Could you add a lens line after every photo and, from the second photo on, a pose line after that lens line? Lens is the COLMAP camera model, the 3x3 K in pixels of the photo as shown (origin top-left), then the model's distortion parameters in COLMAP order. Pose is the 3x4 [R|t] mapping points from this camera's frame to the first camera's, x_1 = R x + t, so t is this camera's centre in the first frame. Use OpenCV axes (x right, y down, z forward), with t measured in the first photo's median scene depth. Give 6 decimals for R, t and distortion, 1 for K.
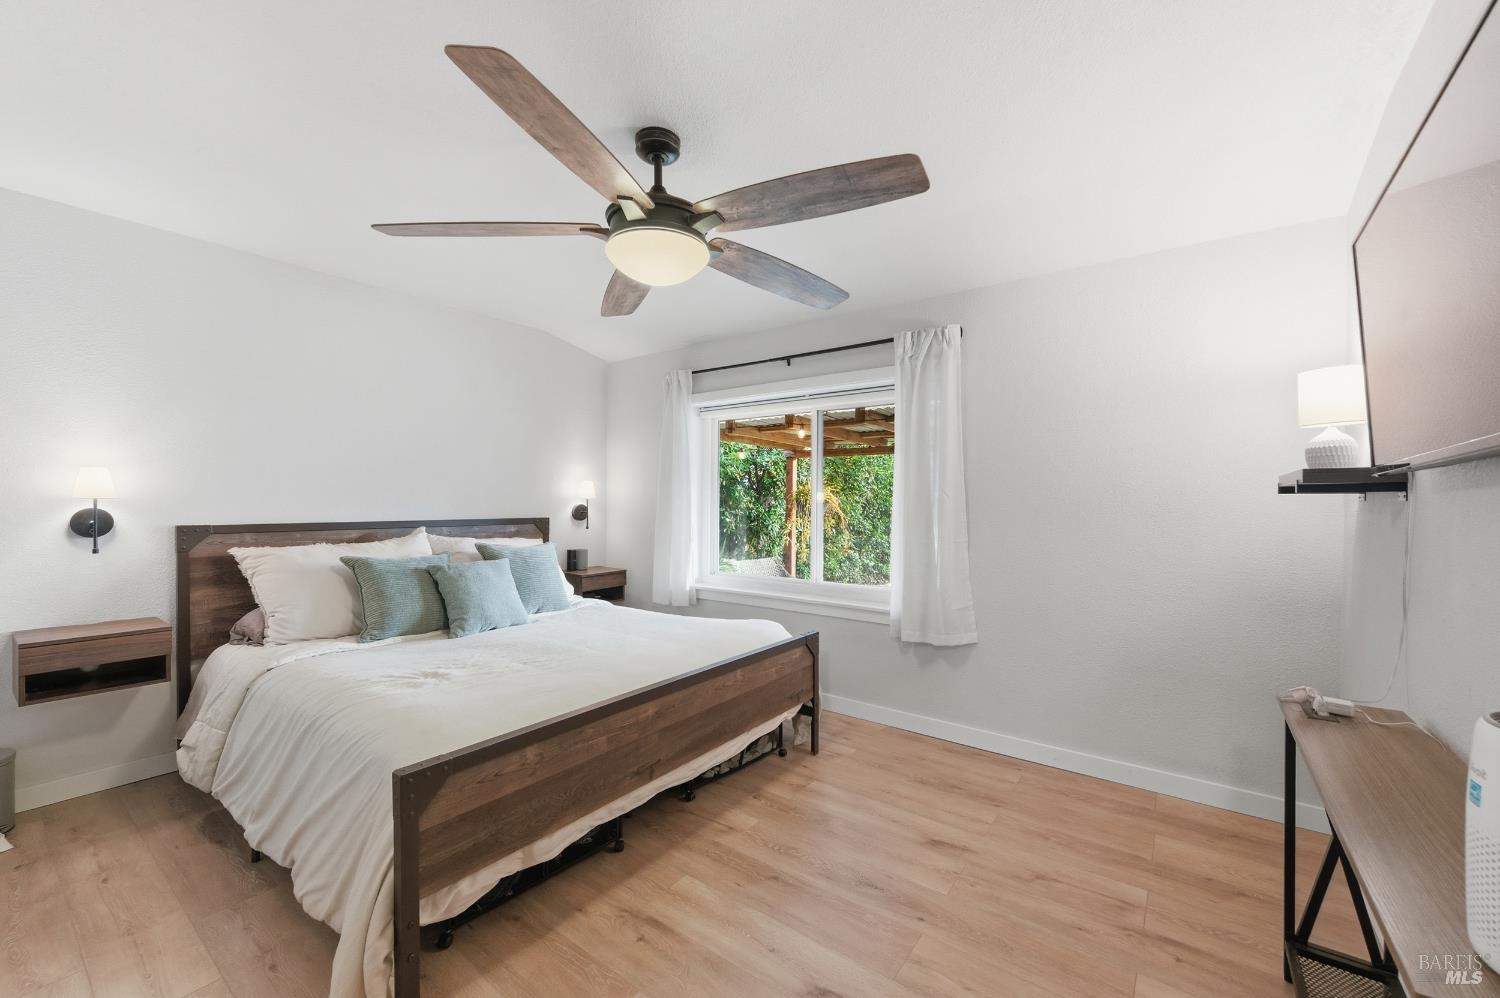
lens RADIAL K [[588.6, 0, 756.8], [0, 588.6, 505.8], [0, 0, 1]] dist [0.006936, -0.001396]
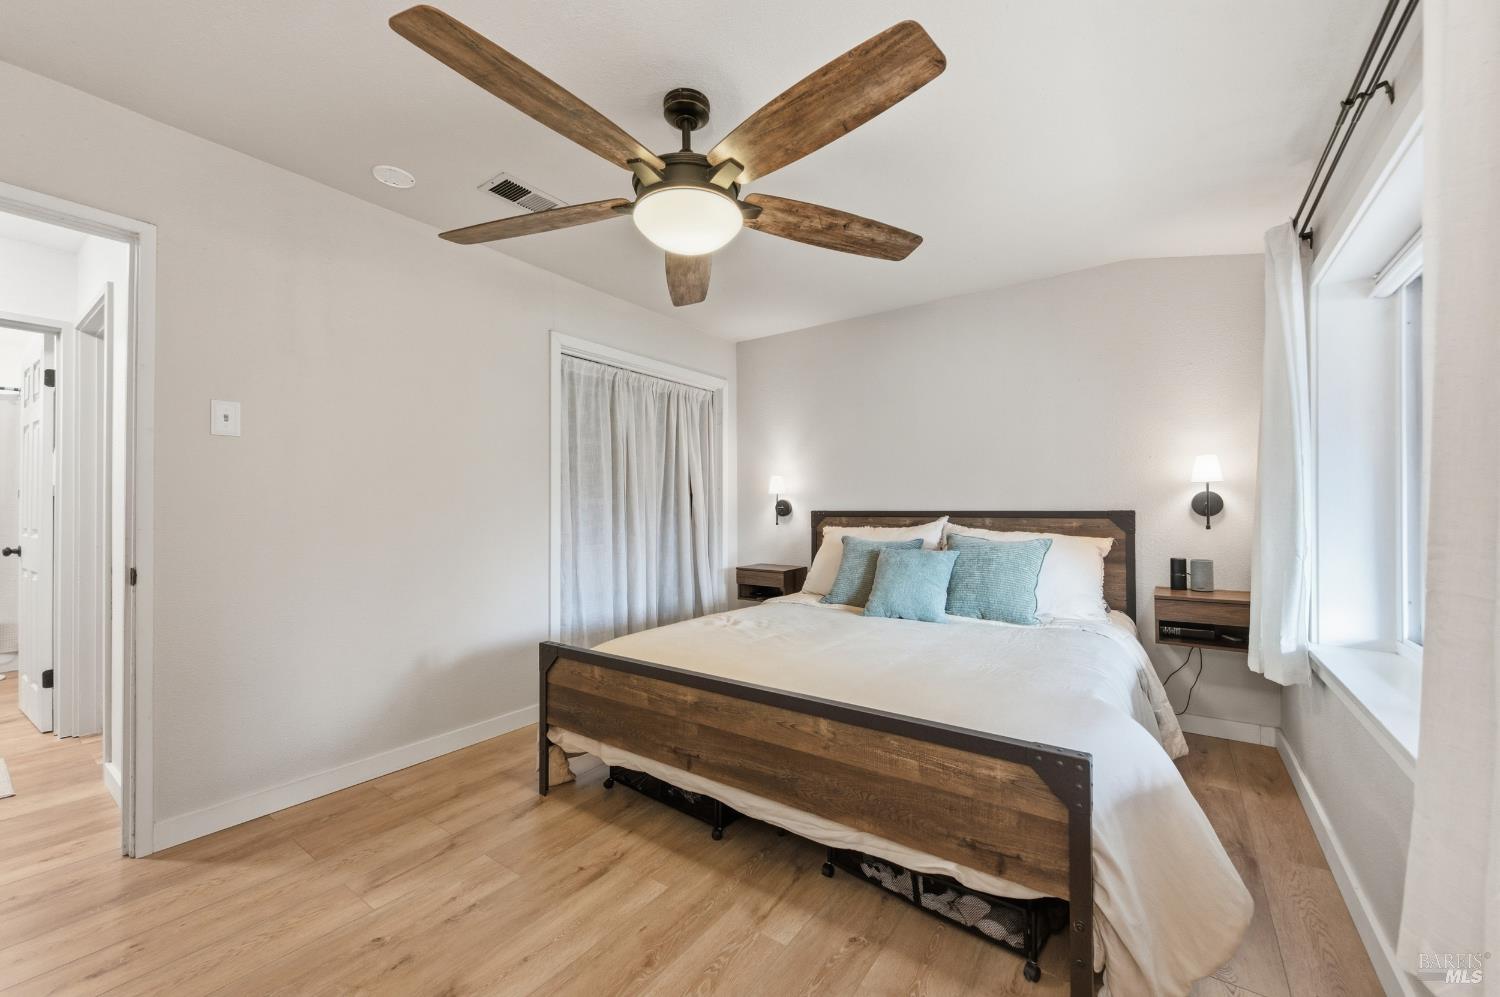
lens RADIAL K [[588.6, 0, 754.3], [0, 588.6, 501.0], [0, 0, 1]] dist [0.006936, -0.001396]
pose [[0.019986, -0.016052, -0.999671, 0.696276], [-0.003856, 0.999862, -0.016132, 0.040829], [0.999793, 0.004177, 0.019921, 0.968140]]
